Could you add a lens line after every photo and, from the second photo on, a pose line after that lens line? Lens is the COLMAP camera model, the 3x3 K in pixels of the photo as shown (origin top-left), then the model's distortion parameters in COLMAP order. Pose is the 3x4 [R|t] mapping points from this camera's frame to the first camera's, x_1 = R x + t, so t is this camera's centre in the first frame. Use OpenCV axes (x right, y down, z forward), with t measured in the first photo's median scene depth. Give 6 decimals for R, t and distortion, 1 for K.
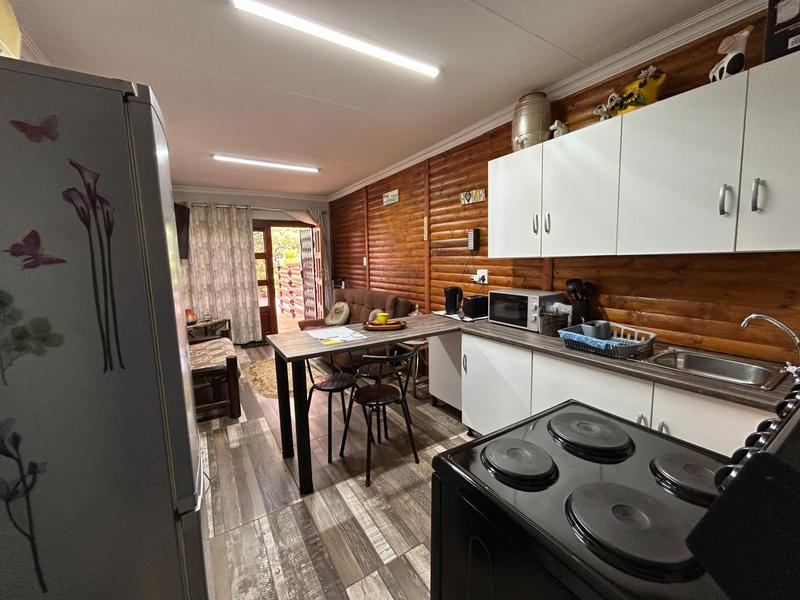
lens RADIAL K [[323.3, 0, 400.0], [0, 323.3, 300.0], [0, 0, 1]] dist [0.000378, -0.000070]
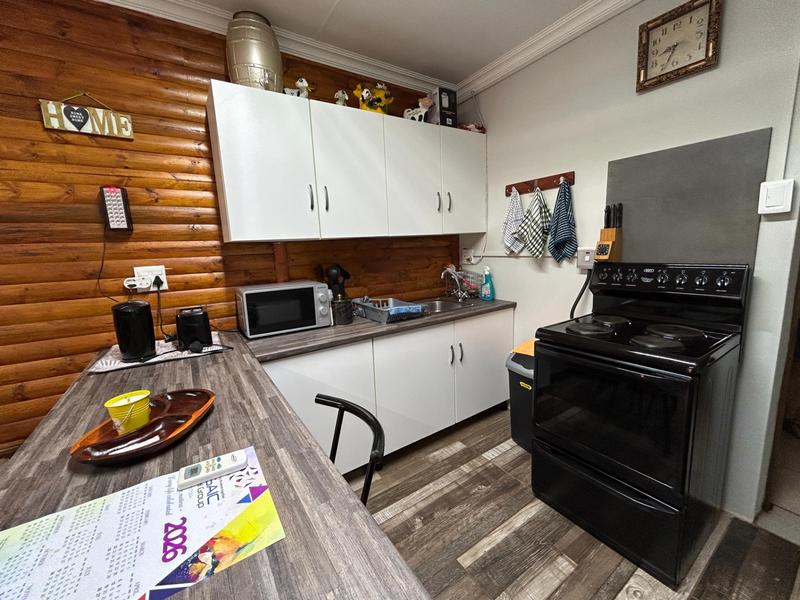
lens RADIAL K [[323.3, 0, 400.0], [0, 323.3, 300.0], [0, 0, 1]] dist [0.000378, -0.000070]
pose [[-0.022161, -0.142479, 0.989550, -0.378691], [0.170449, 0.974763, 0.144167, -0.053812], [-0.985117, 0.171863, 0.002684, 0.708548]]
